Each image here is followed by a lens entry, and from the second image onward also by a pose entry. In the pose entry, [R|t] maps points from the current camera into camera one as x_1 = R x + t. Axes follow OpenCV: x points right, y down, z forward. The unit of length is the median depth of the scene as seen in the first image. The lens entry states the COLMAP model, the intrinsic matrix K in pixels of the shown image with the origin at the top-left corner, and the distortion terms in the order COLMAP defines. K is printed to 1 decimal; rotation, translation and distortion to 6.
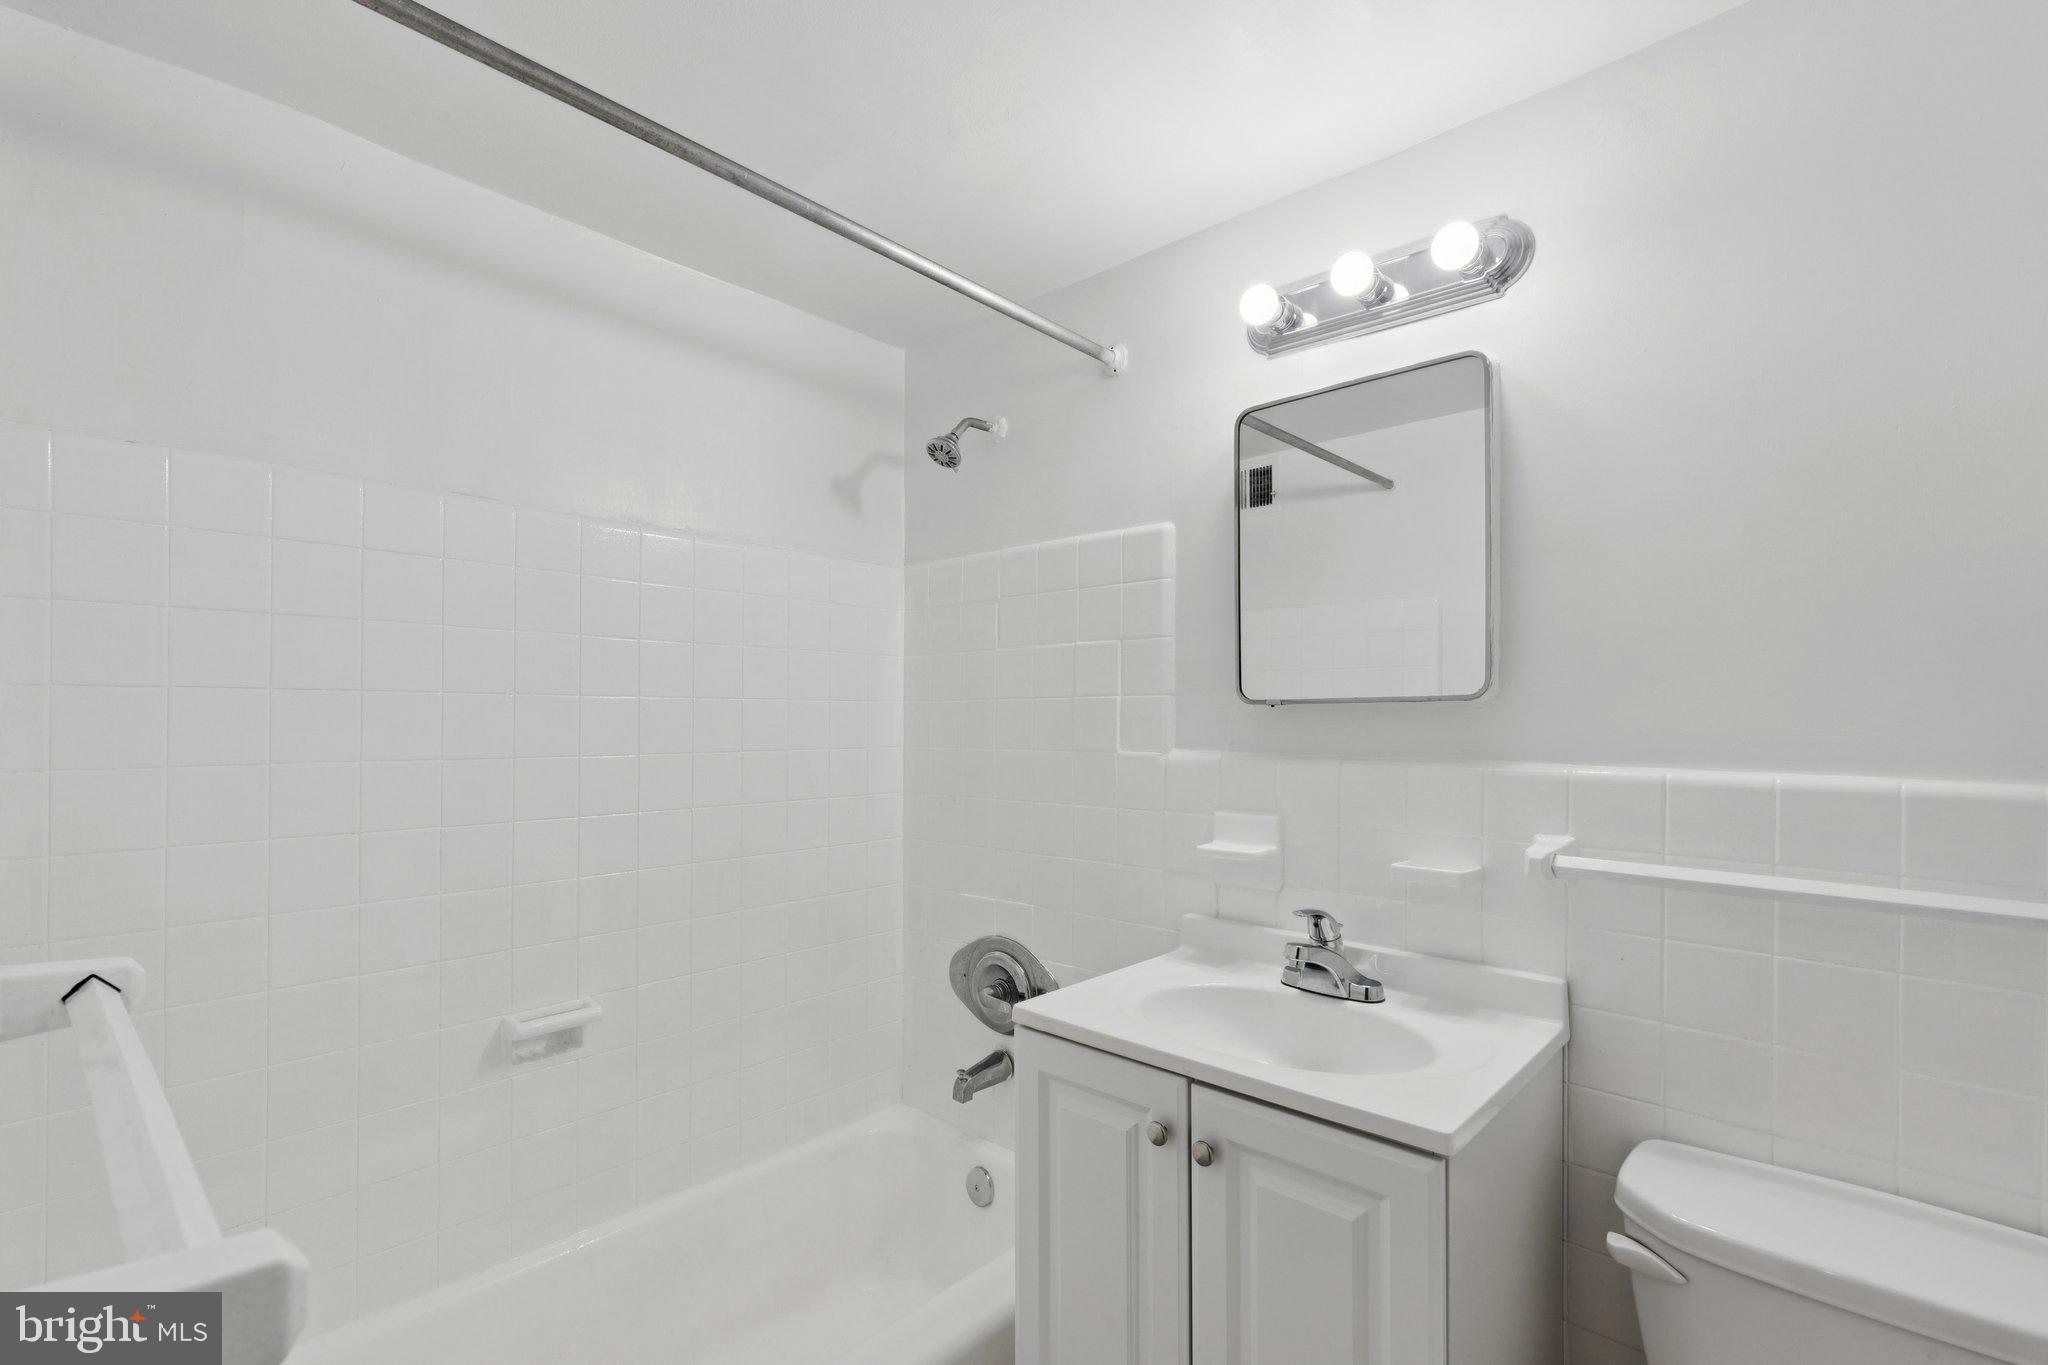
lens RADIAL K [[925.7, 0, 1022.5], [0, 925.7, 730.5], [0, 0, 1]] dist [-0.000054, -0.000308]
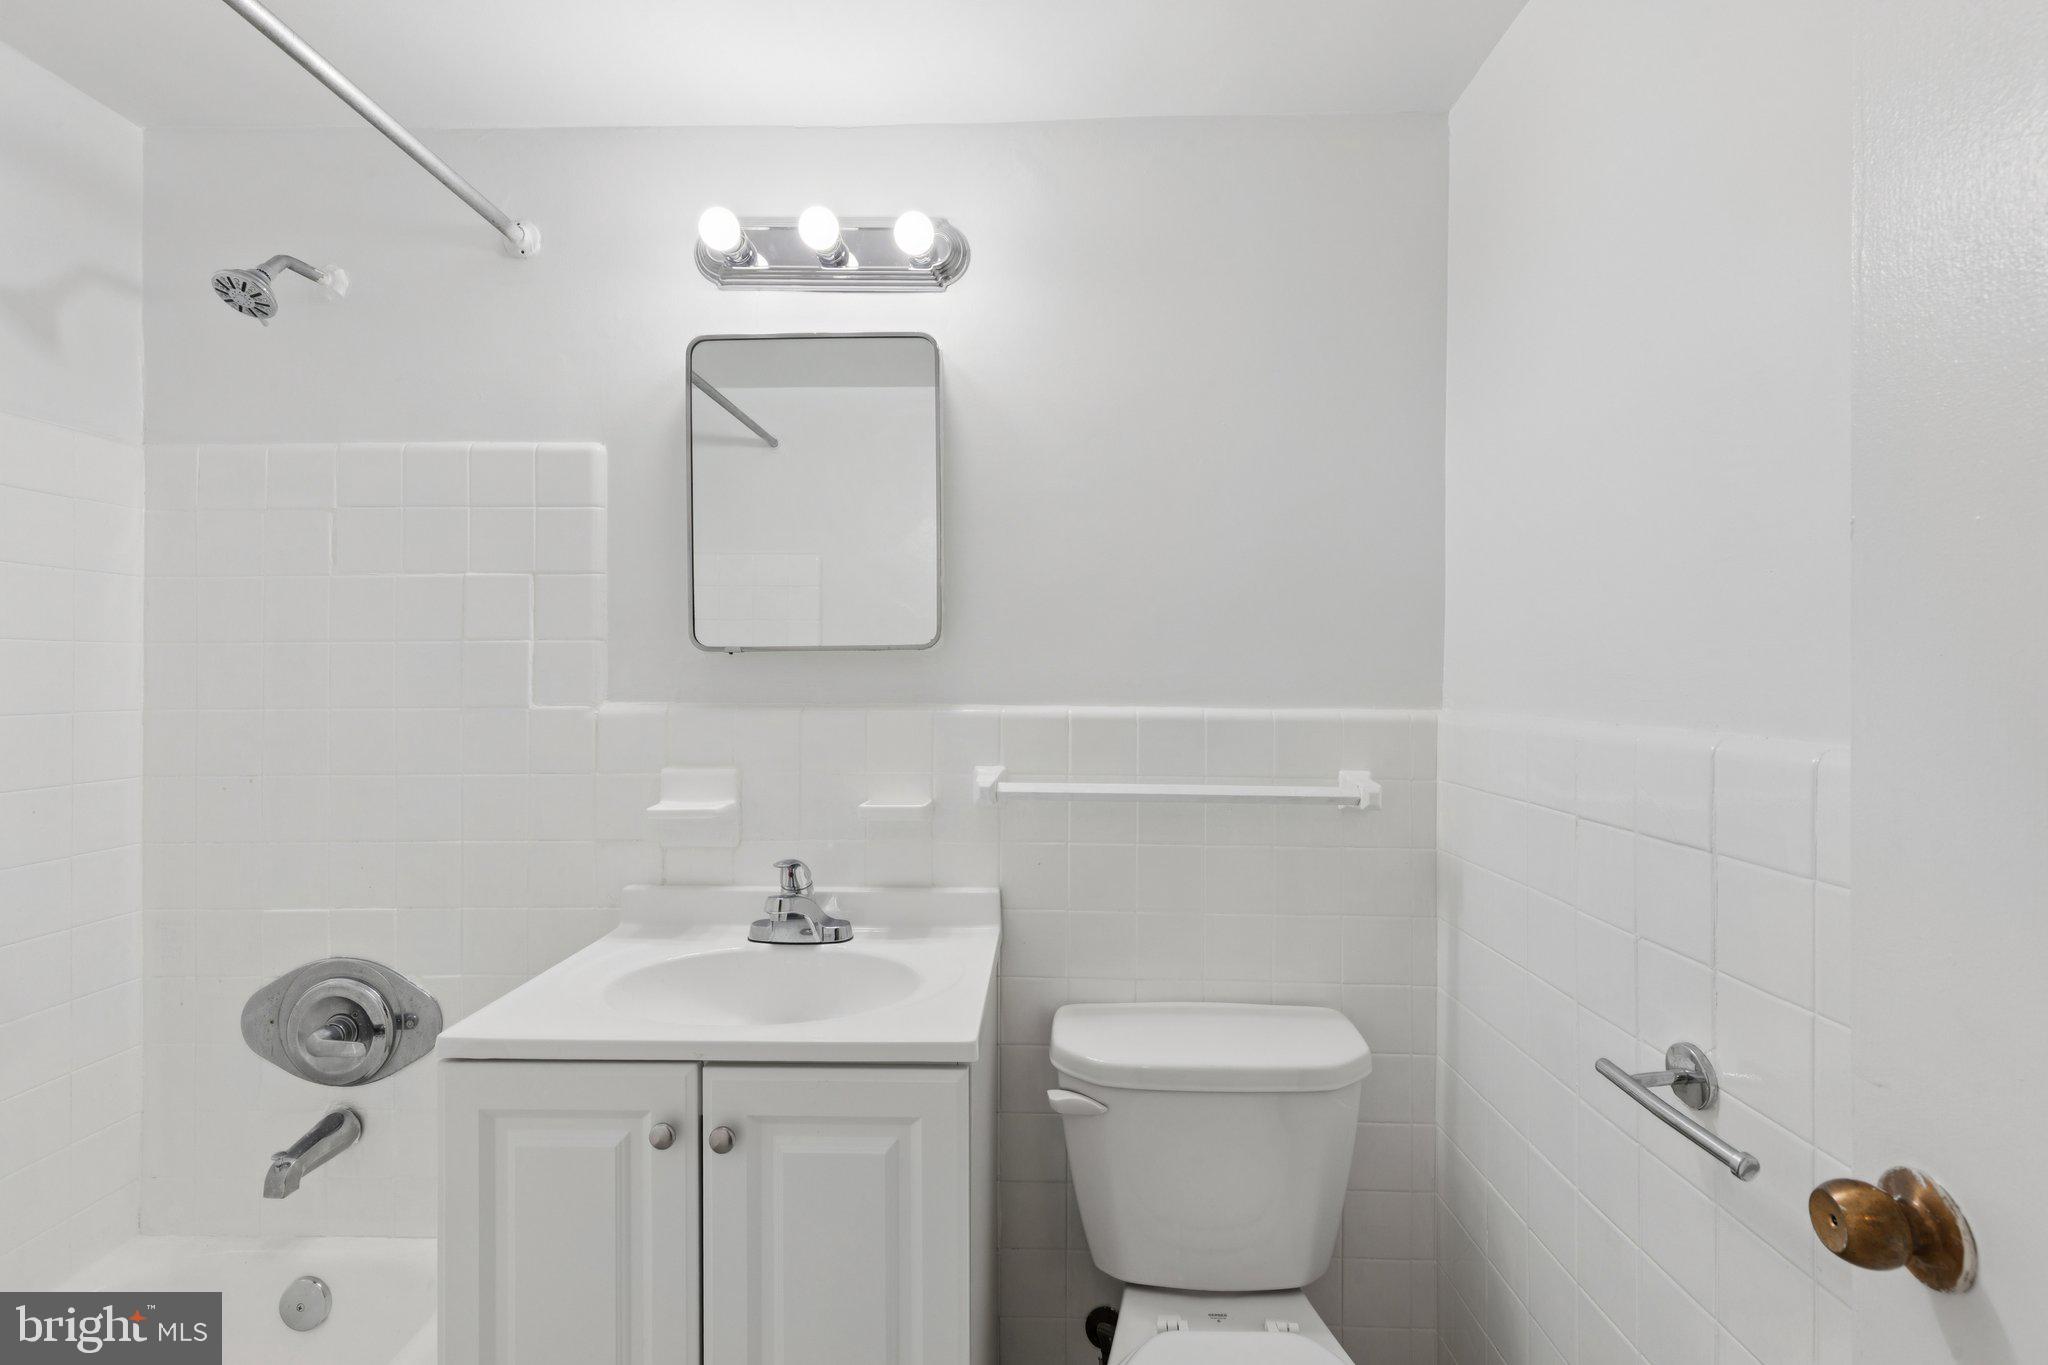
lens RADIAL K [[917.2, 0, 1024.0], [0, 917.2, 682.5], [0, 0, 1]] dist [0.000467, -0.000159]
pose [[0.744524, -0.007925, 0.667548, -0.142124], [0.011474, 0.999934, -0.000927, 0.008331], [-0.667497, 0.008349, 0.744566, 0.097045]]
